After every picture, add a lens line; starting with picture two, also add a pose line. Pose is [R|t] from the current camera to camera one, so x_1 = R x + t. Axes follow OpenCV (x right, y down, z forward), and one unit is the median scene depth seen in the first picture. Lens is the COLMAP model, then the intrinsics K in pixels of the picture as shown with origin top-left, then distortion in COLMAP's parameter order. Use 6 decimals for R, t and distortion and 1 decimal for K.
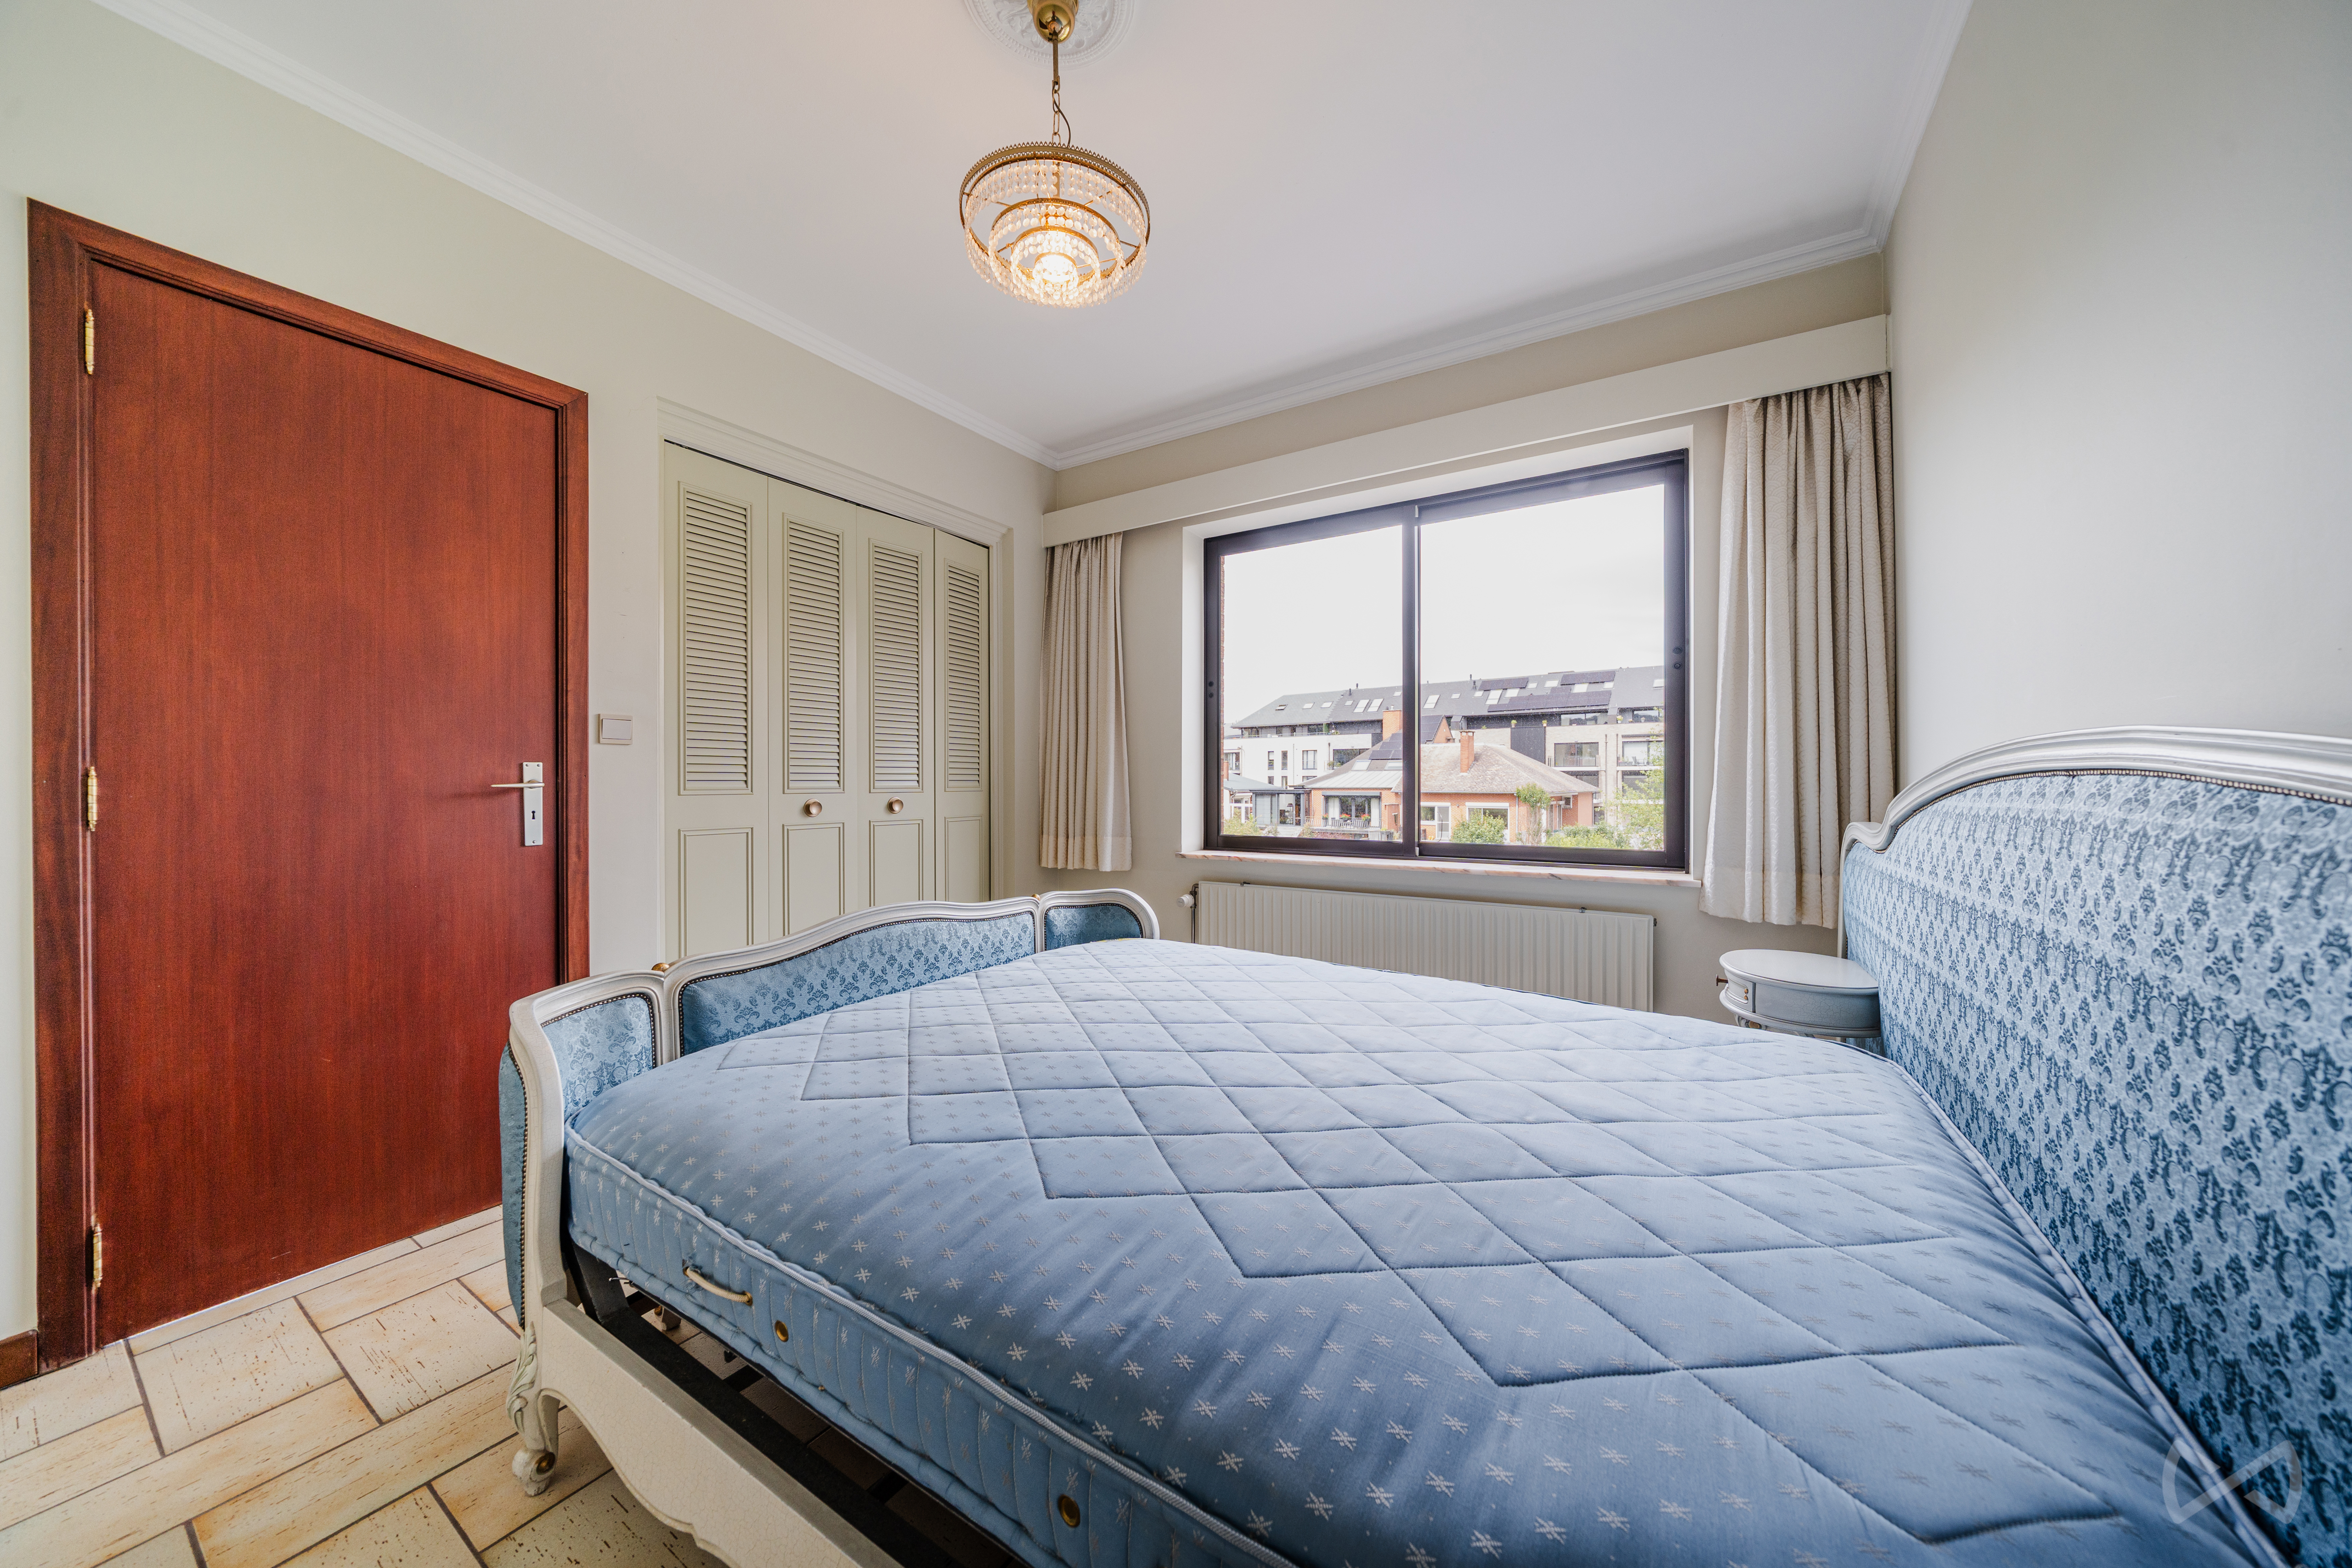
lens RADIAL K [[795.7, 0, 1171.3], [0, 795.7, 781.5], [0, 0, 1]] dist [0.000025, -0.000021]
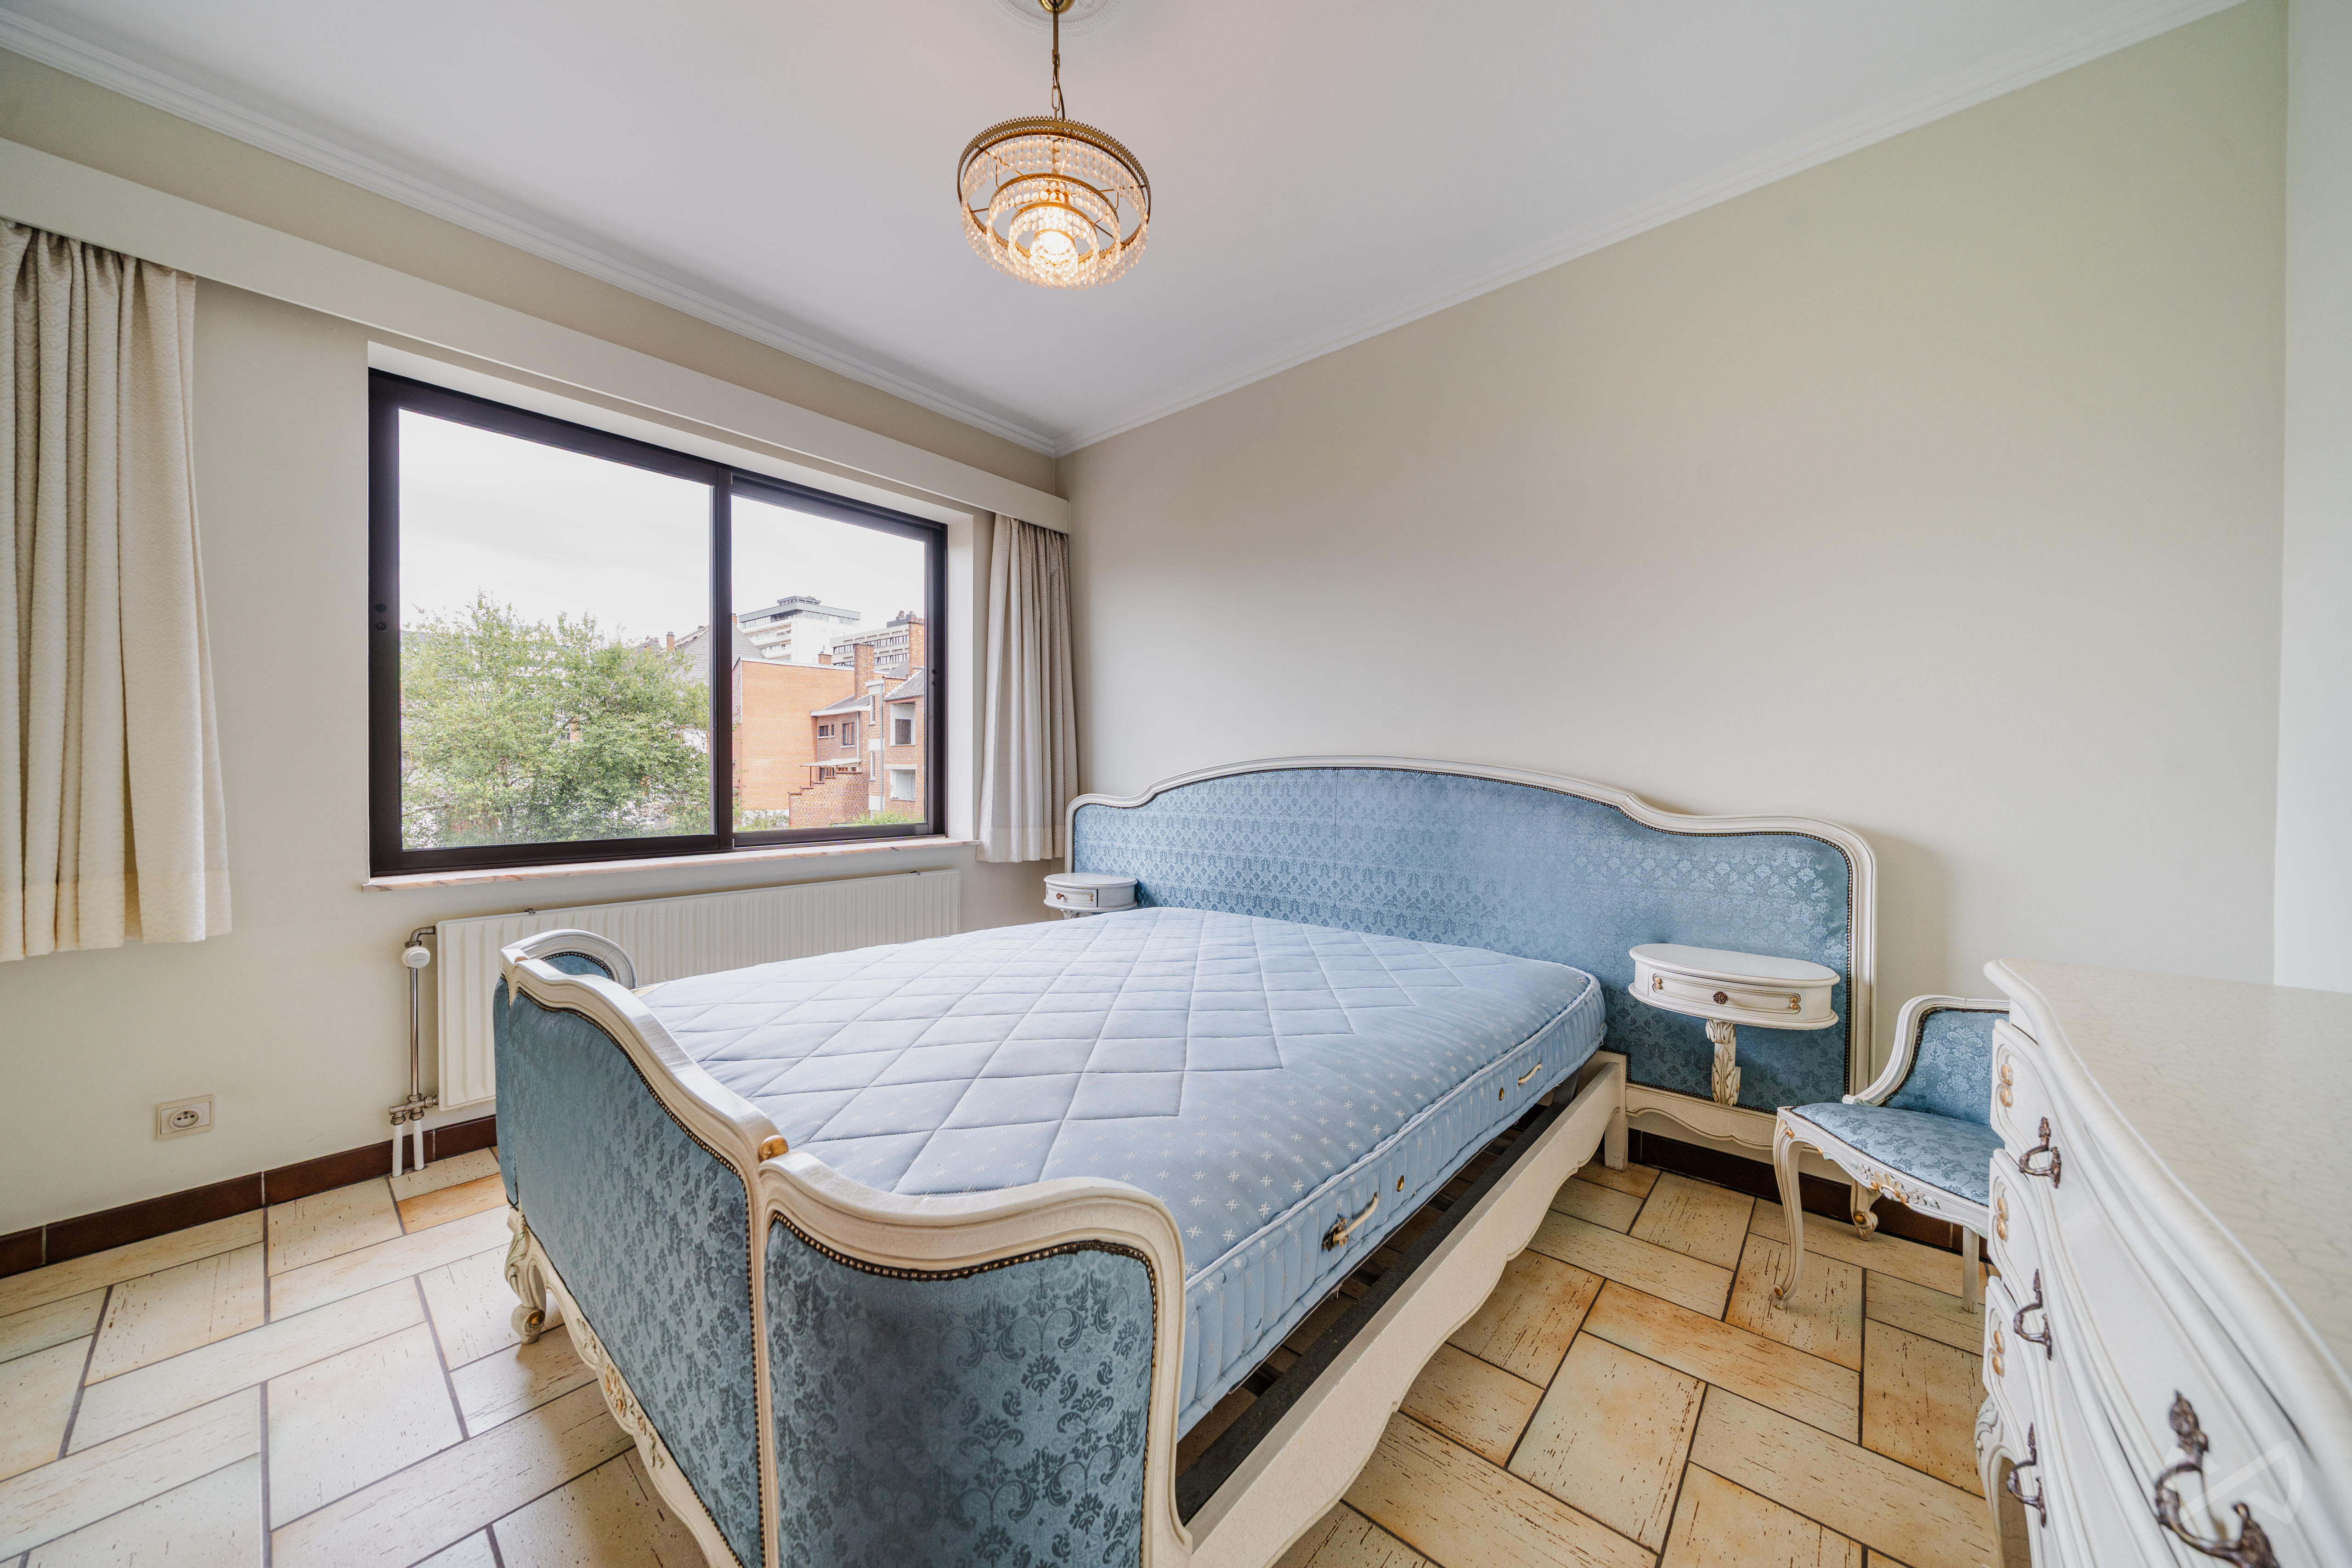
lens RADIAL K [[795.7, 0, 1171.3], [0, 795.7, 781.5], [0, 0, 1]] dist [0.000025, -0.000021]
pose [[0.156418, -0.010175, 0.987639, -0.638543], [-0.004816, 0.999927, 0.011064, 0.003254], [-0.987679, -0.006487, 0.156358, 0.405255]]
